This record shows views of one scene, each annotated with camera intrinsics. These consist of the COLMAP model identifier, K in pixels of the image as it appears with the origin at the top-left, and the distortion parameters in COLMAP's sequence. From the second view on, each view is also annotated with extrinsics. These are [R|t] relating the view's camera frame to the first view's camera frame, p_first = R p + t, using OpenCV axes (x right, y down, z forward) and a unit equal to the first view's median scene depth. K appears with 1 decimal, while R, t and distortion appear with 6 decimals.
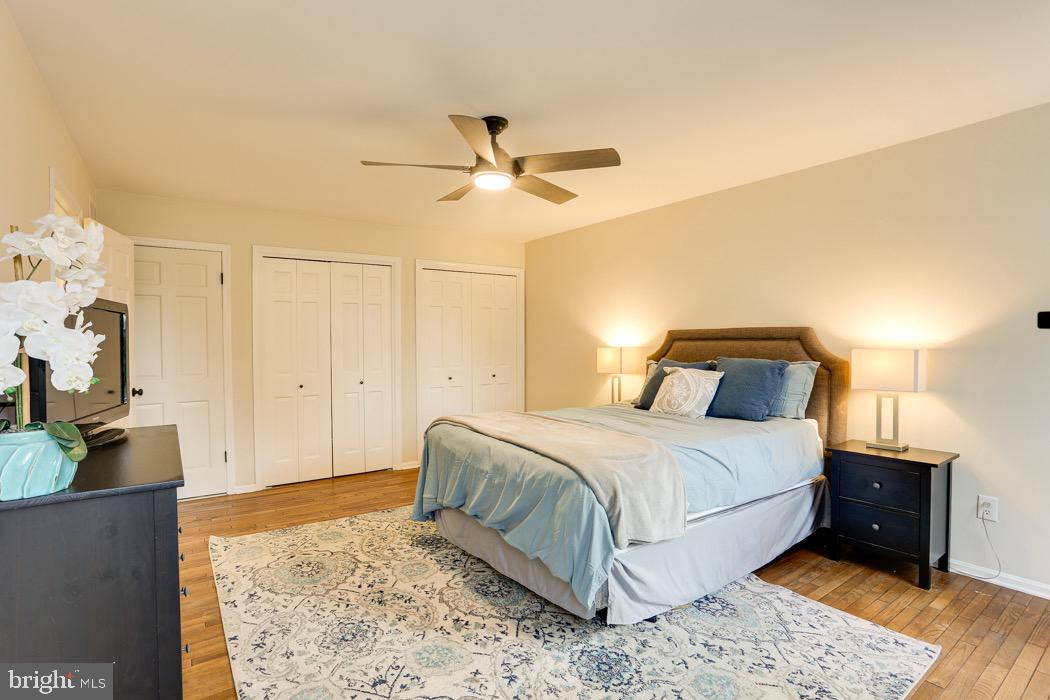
lens RADIAL K [[496.7, 0, 518.8], [0, 496.7, 349.8], [0, 0, 1]] dist [-0.021897, 0.002117]
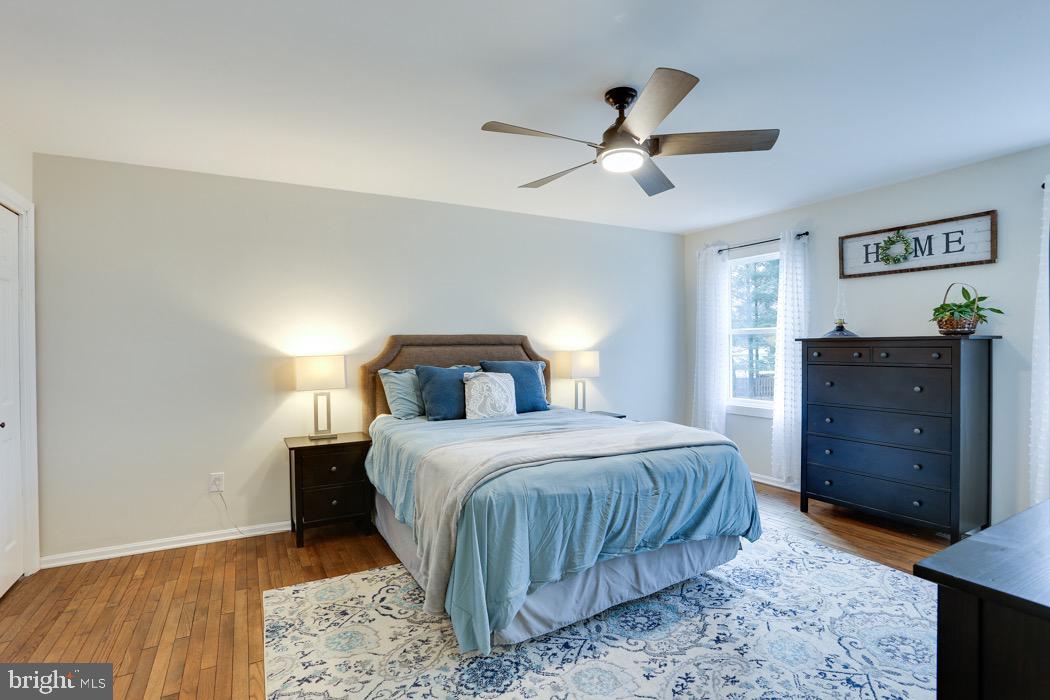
lens RADIAL K [[496.7, 0, 516.6], [0, 496.7, 349.9], [0, 0, 1]] dist [-0.021897, 0.002117]
pose [[0.132549, -0.012788, 0.991094, -0.861623], [0.019087, 0.999764, 0.010347, -0.025504], [-0.990993, 0.017546, 0.132762, 0.968302]]
